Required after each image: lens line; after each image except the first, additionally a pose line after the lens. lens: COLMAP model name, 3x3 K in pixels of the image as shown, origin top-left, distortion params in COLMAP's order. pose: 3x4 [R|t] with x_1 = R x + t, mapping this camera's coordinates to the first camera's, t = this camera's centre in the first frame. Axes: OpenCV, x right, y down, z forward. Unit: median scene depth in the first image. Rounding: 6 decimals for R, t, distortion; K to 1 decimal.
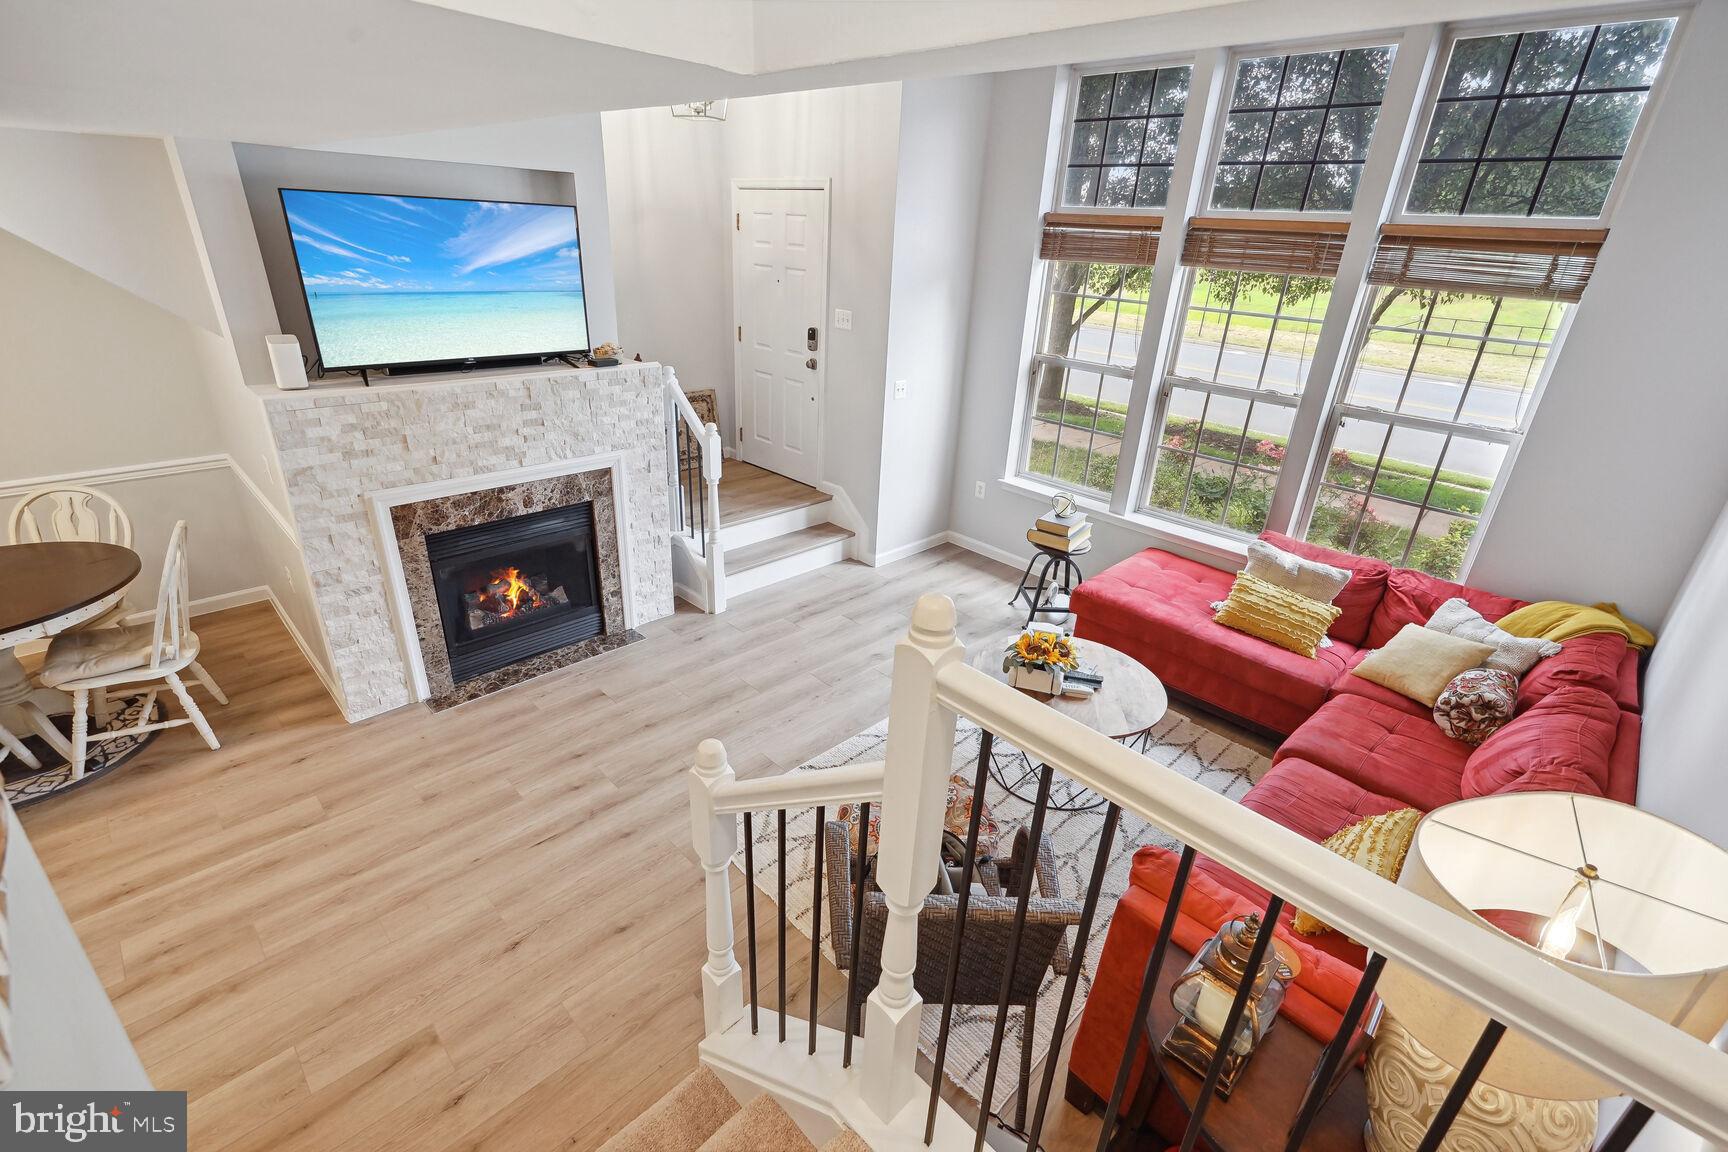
lens RADIAL K [[757.8, 0, 864.0], [0, 757.8, 576.0], [0, 0, 1]] dist [-0.003338, -0.000024]
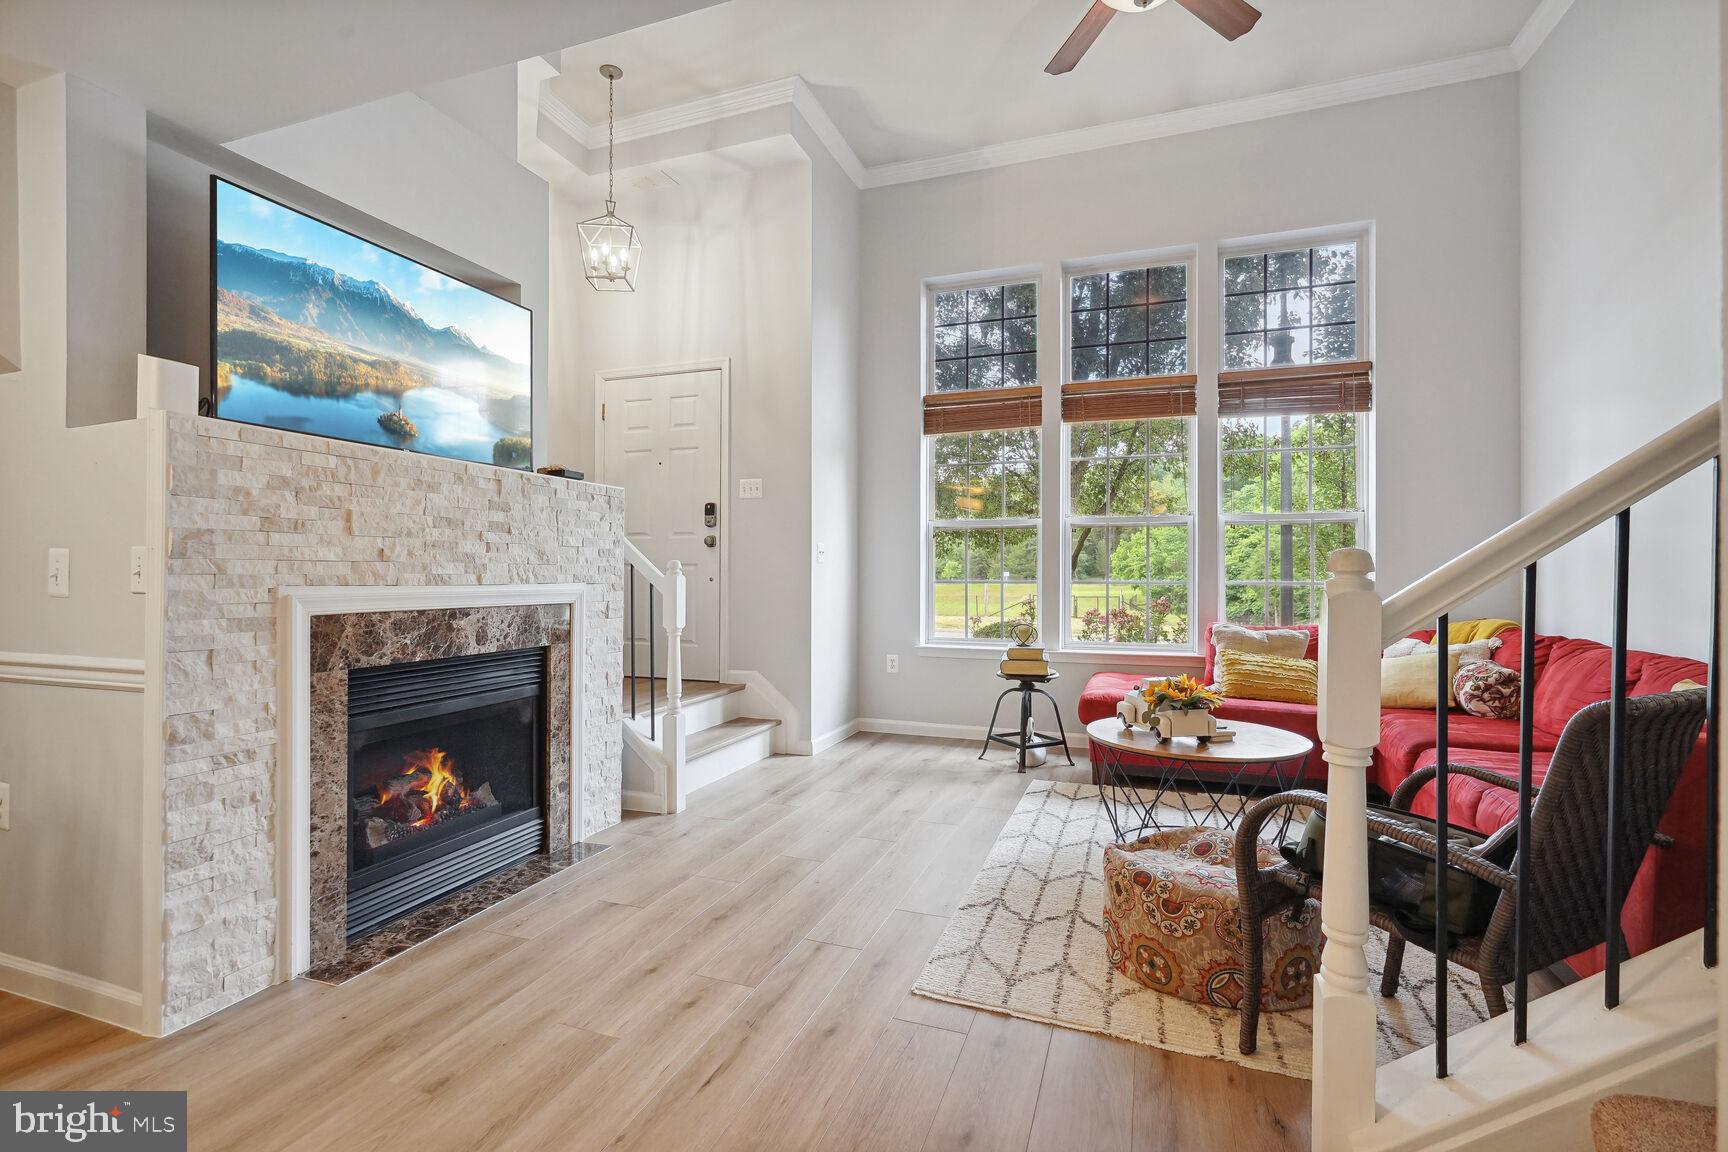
lens RADIAL K [[774.4, 0, 862.2], [0, 774.4, 575.8], [0, 0, 1]] dist [-0.002715, 0.000928]
pose [[0.906934, -0.048399, 0.418484, -0.433398], [0.212569, 0.910220, -0.355407, 0.188560], [-0.363711, 0.411288, 0.835797, 0.250588]]
